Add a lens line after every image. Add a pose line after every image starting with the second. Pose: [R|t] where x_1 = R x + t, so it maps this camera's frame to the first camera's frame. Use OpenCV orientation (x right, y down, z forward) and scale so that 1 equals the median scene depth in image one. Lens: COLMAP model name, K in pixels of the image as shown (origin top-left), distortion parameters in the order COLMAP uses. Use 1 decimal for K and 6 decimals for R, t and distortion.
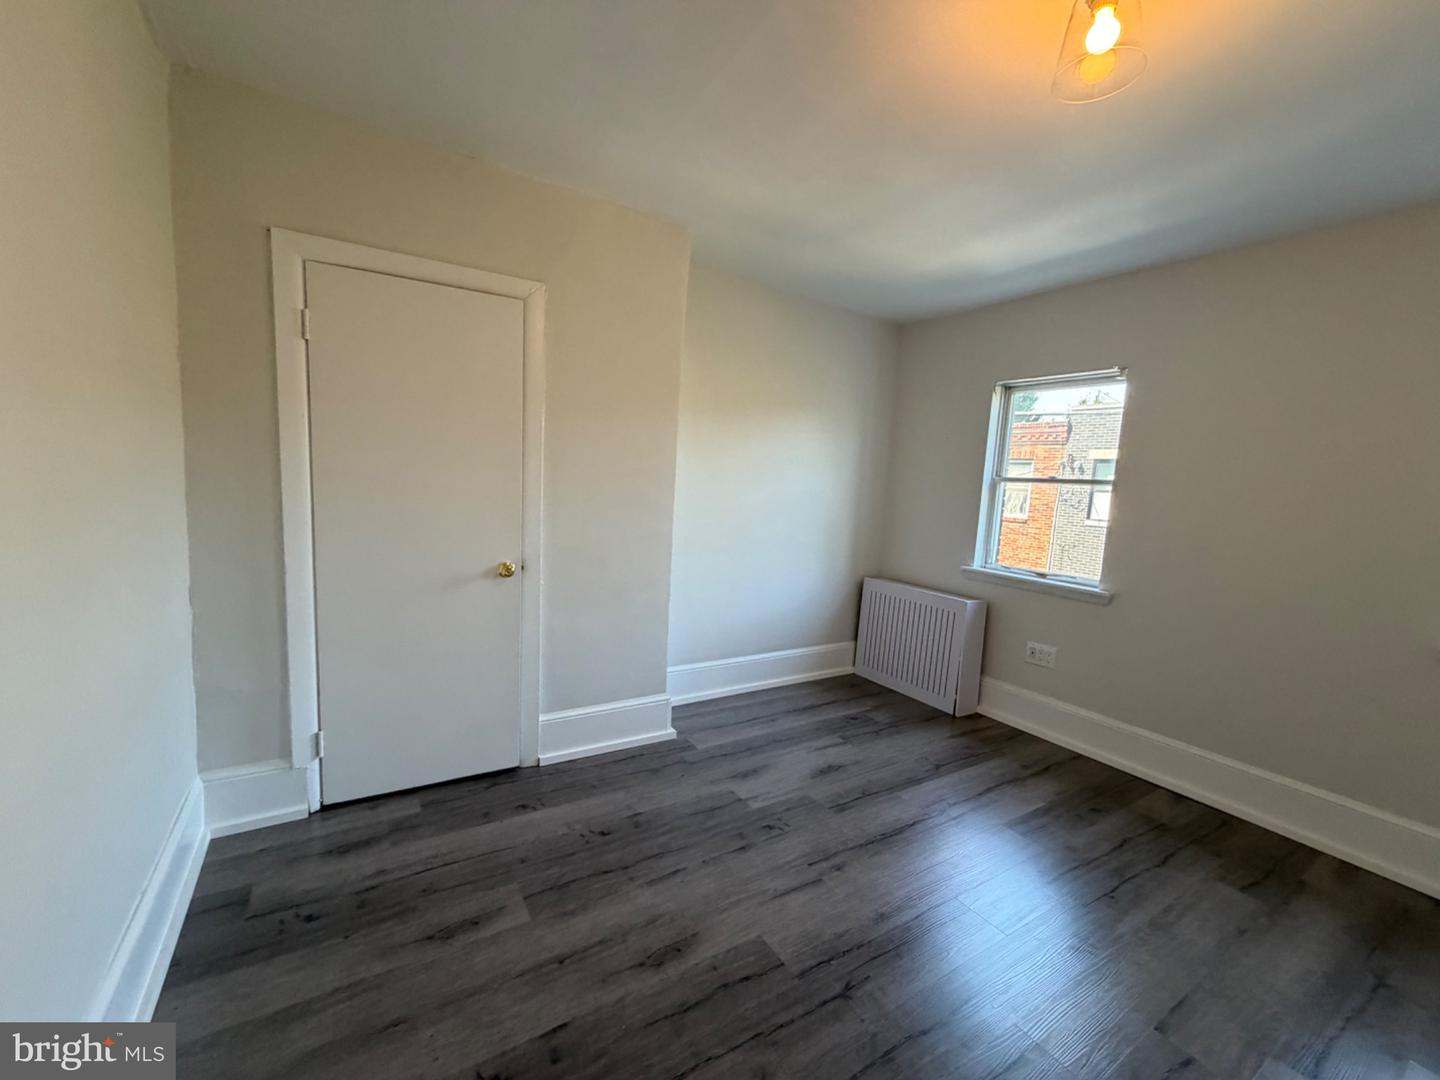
lens RADIAL K [[577.5, 0, 717.0], [0, 577.5, 546.8], [0, 0, 1]] dist [0.003650, 0.000218]
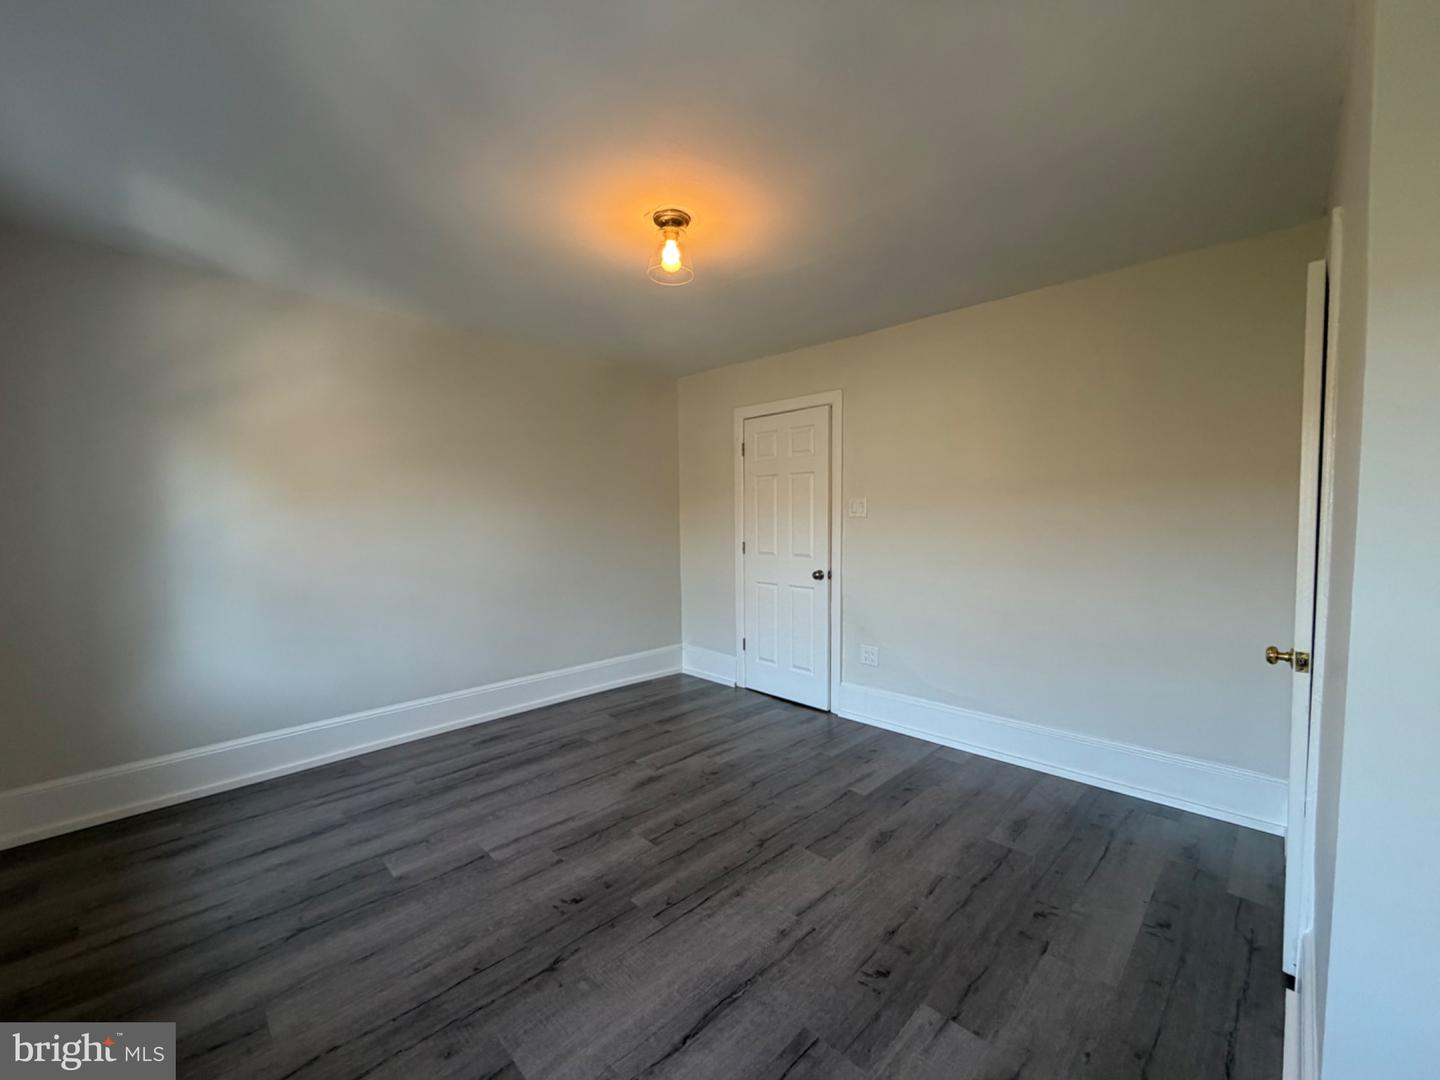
lens RADIAL K [[577.5, 0, 719.2], [0, 577.5, 543.1], [0, 0, 1]] dist [0.003650, 0.000218]
pose [[-0.973420, -0.043863, -0.224786, 0.563470], [-0.076507, 0.987383, 0.138640, -0.169675], [0.215869, 0.152152, -0.964495, 1.844974]]
